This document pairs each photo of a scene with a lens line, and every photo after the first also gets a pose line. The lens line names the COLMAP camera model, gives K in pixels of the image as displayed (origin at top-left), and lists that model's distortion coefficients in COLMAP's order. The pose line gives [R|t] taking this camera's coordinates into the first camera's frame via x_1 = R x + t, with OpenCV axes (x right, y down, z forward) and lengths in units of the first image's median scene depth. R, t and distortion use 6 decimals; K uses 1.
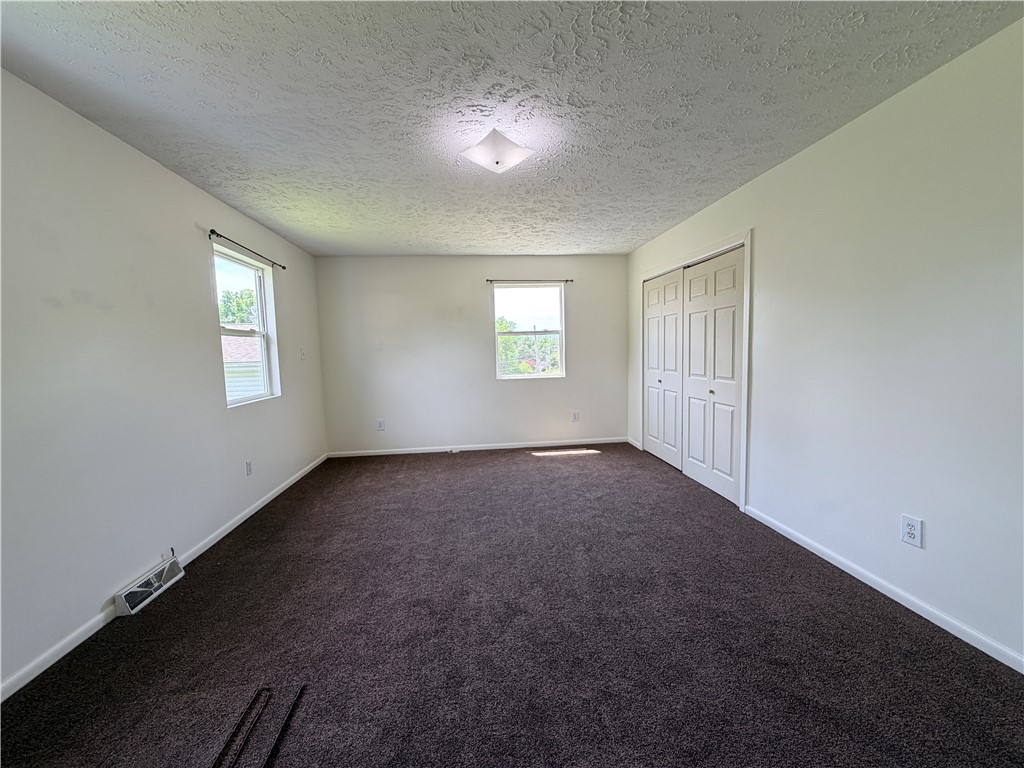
lens RADIAL K [[407.8, 0, 509.7], [0, 407.8, 384.7], [0, 0, 1]] dist [-0.000290, 0.000163]
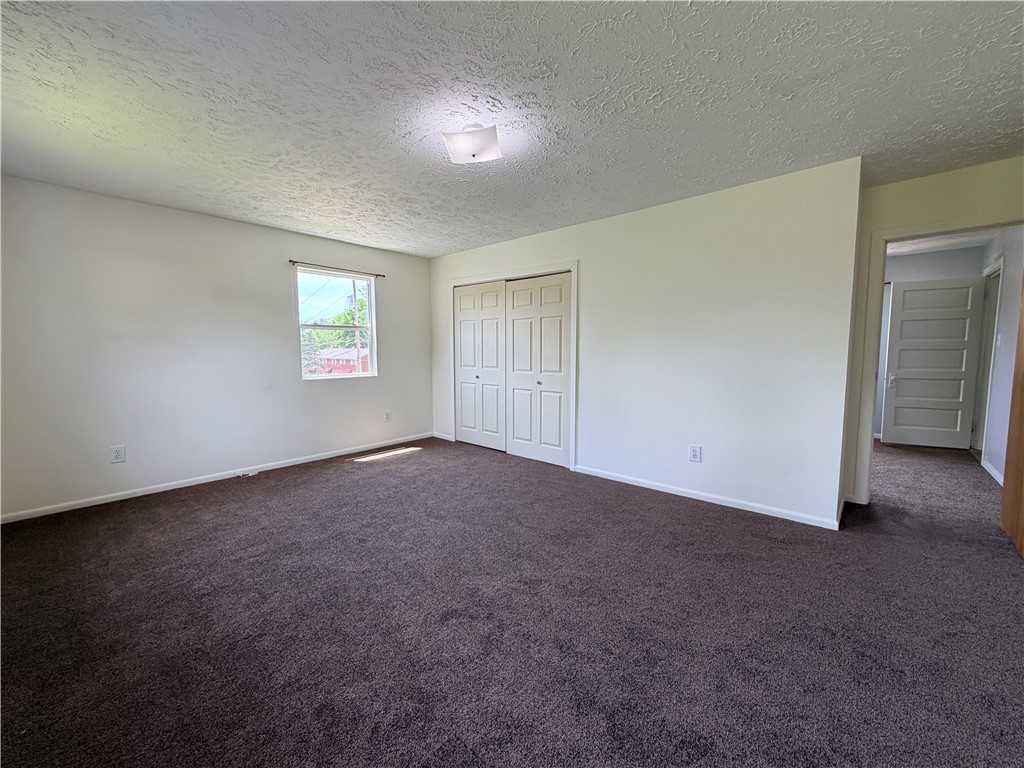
lens RADIAL K [[407.8, 0, 509.7], [0, 407.8, 384.7], [0, 0, 1]] dist [-0.000290, 0.000163]
pose [[0.738111, -0.033771, 0.673834, -0.378584], [0.039710, 0.999190, 0.006578, 0.010434], [-0.673510, 0.021903, 0.738853, 0.118923]]
